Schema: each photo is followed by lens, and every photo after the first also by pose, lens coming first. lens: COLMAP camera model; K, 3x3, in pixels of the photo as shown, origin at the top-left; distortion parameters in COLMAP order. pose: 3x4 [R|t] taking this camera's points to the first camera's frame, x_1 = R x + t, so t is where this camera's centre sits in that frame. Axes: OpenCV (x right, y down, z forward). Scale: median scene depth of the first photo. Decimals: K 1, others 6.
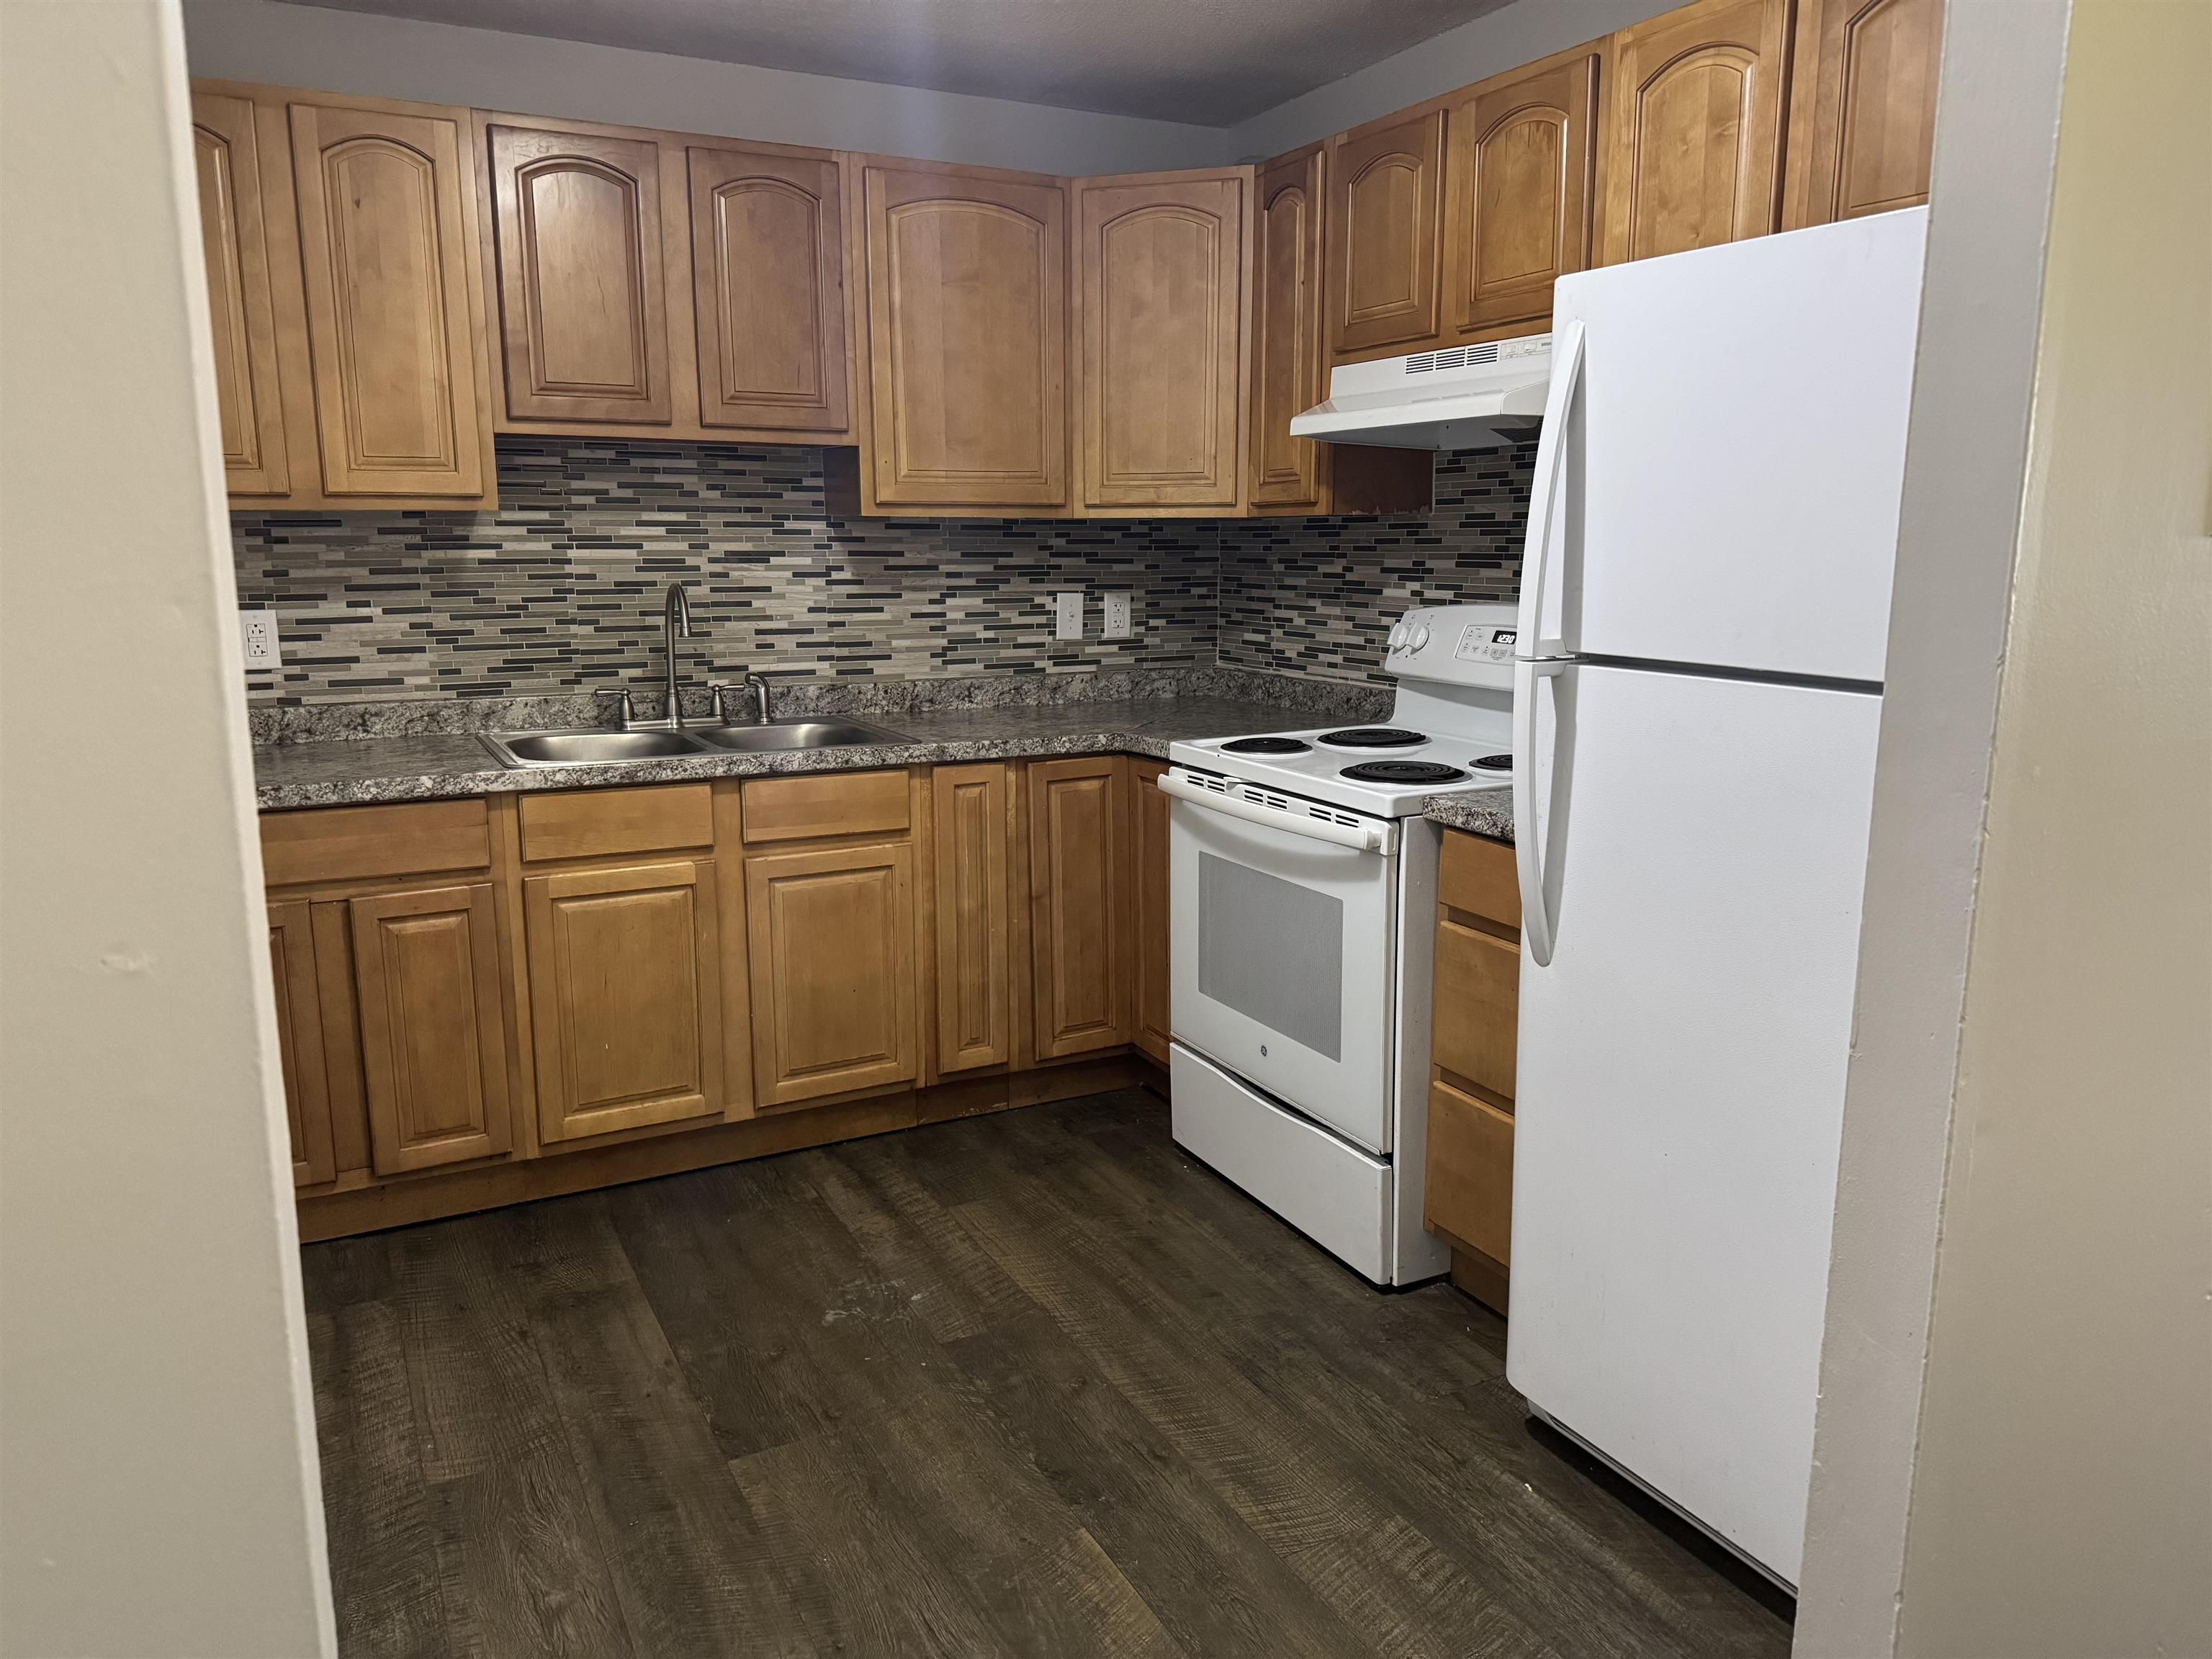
lens RADIAL K [[1536.9, 0, 1107.6], [0, 1536.9, 833.3], [0, 0, 1]] dist [0.162857, -0.286846]
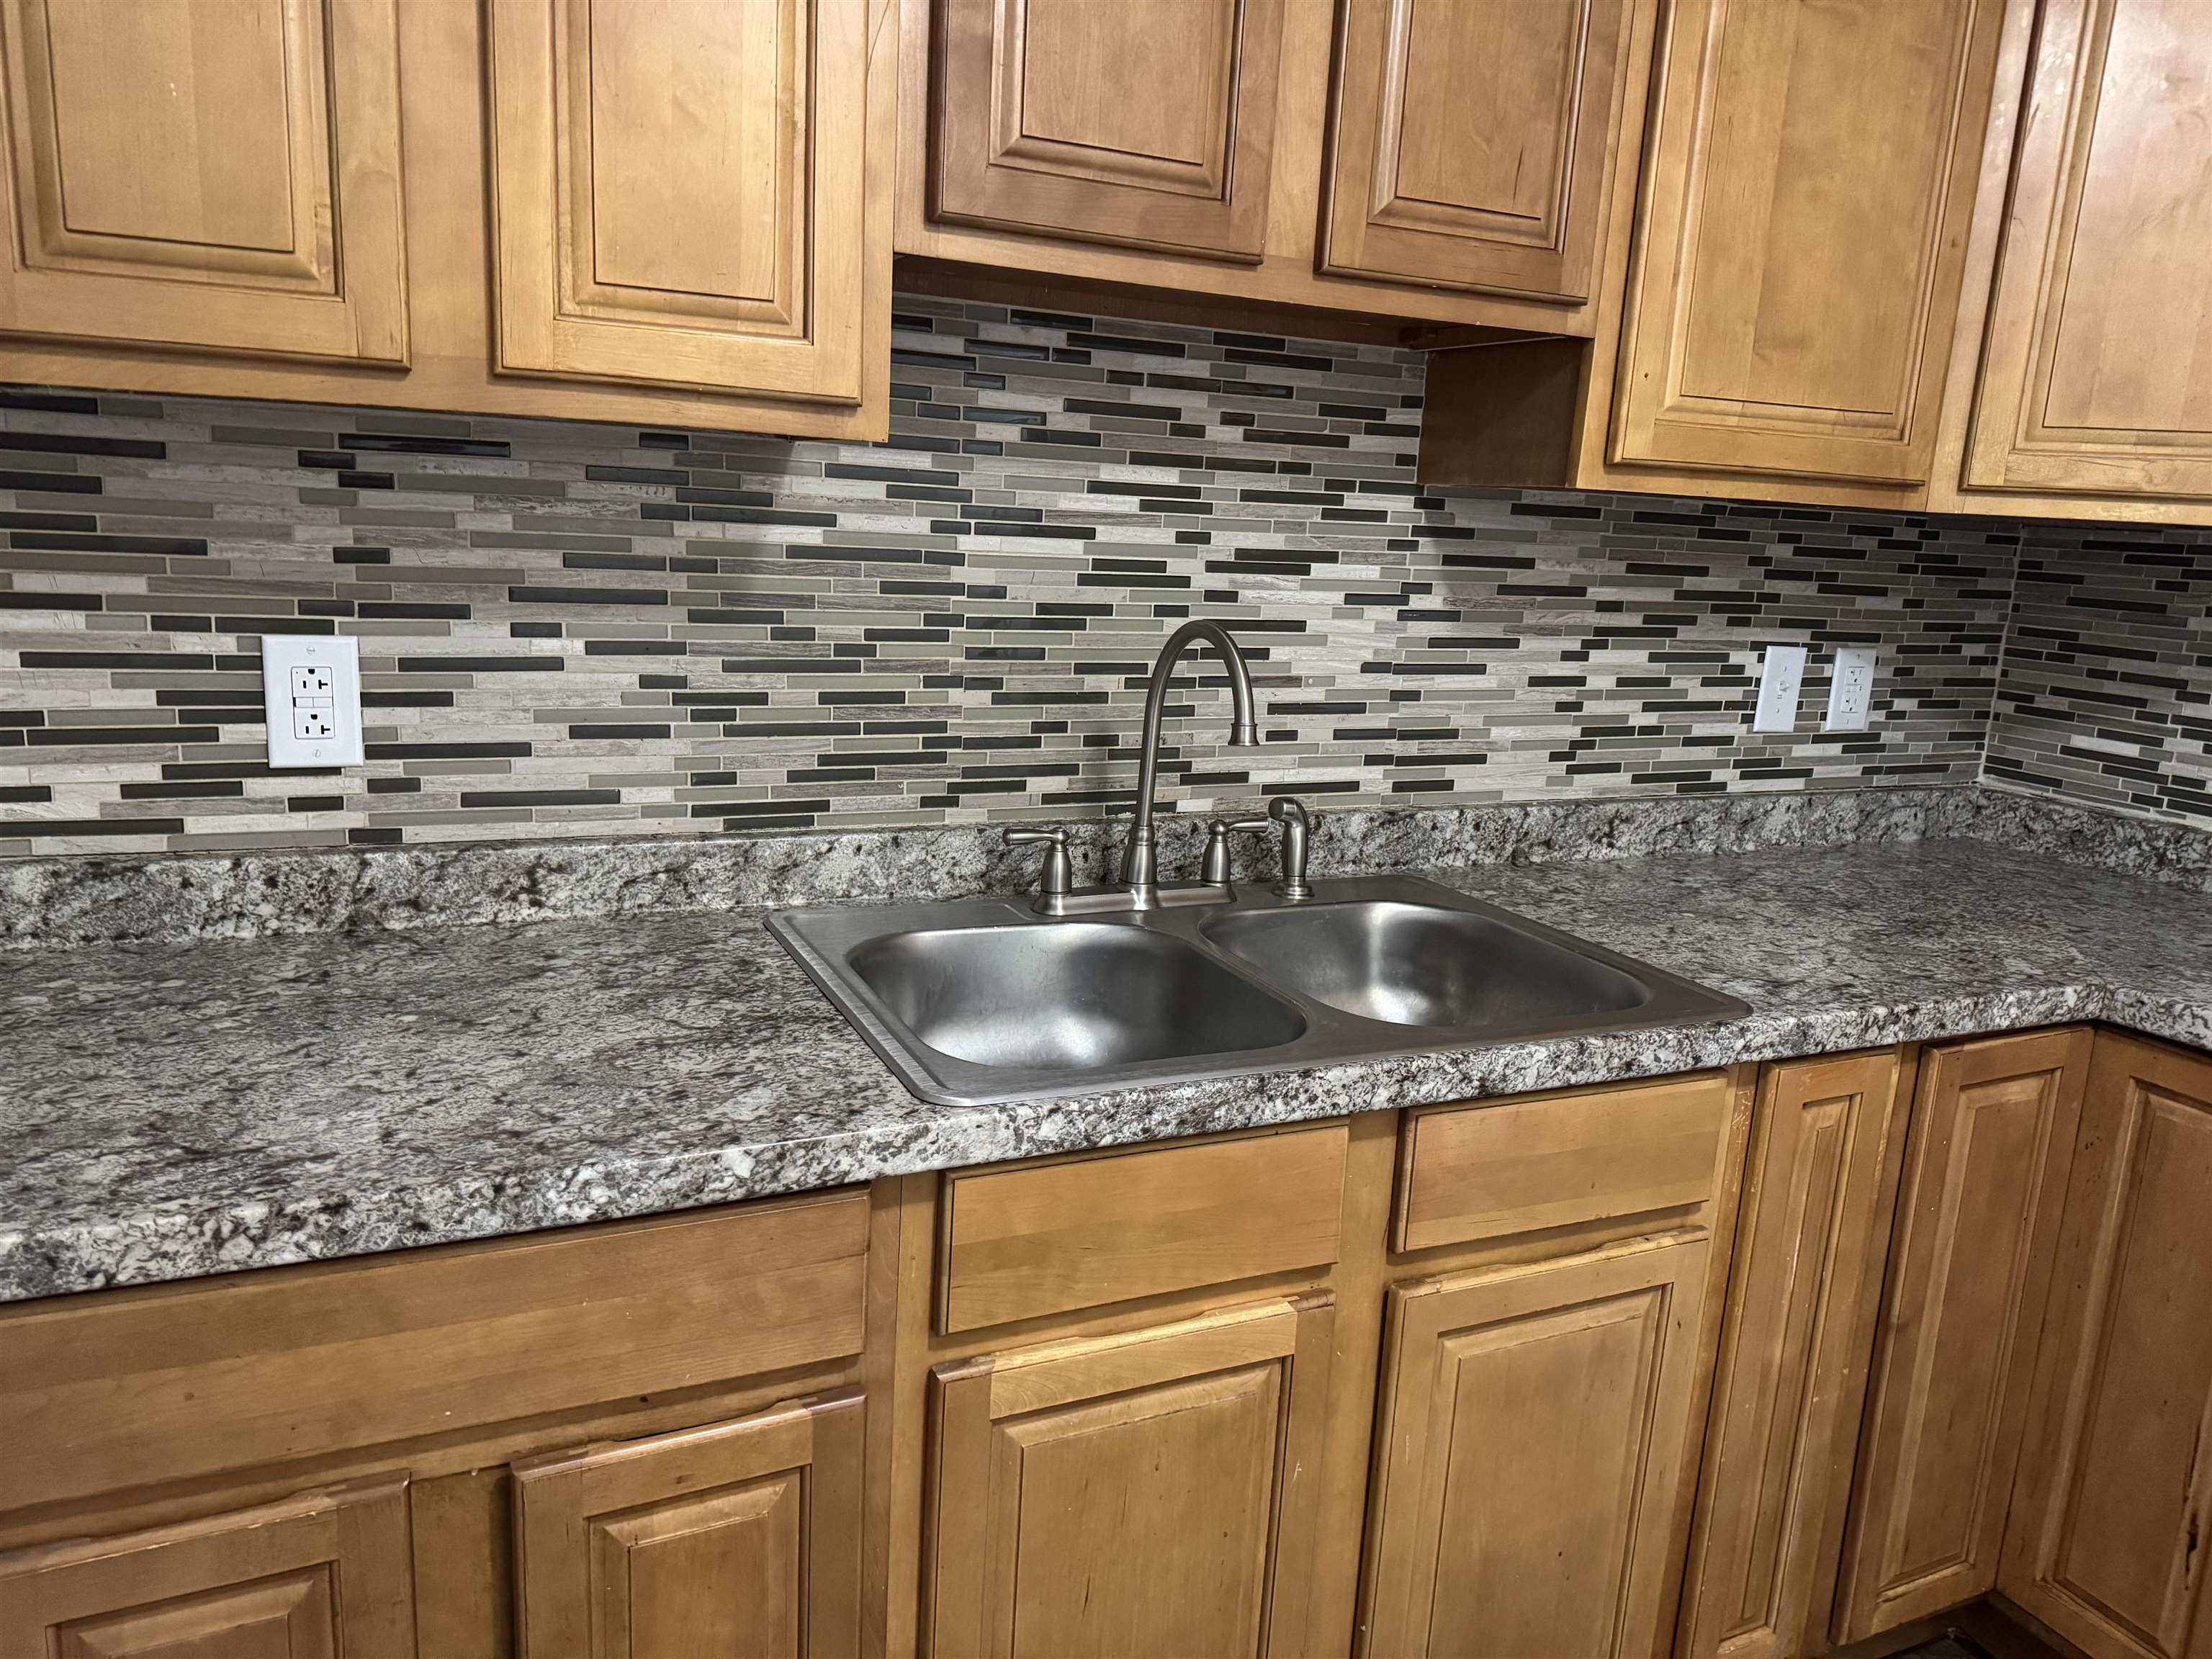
lens RADIAL K [[1536.9, 0, 1107.6], [0, 1536.9, 833.3], [0, 0, 1]] dist [0.162857, -0.286846]
pose [[0.997721, 0.062361, -0.025775, -0.275315], [-0.061897, 0.997913, 0.018415, -0.098528], [0.026870, -0.016778, 0.999498, 0.510370]]
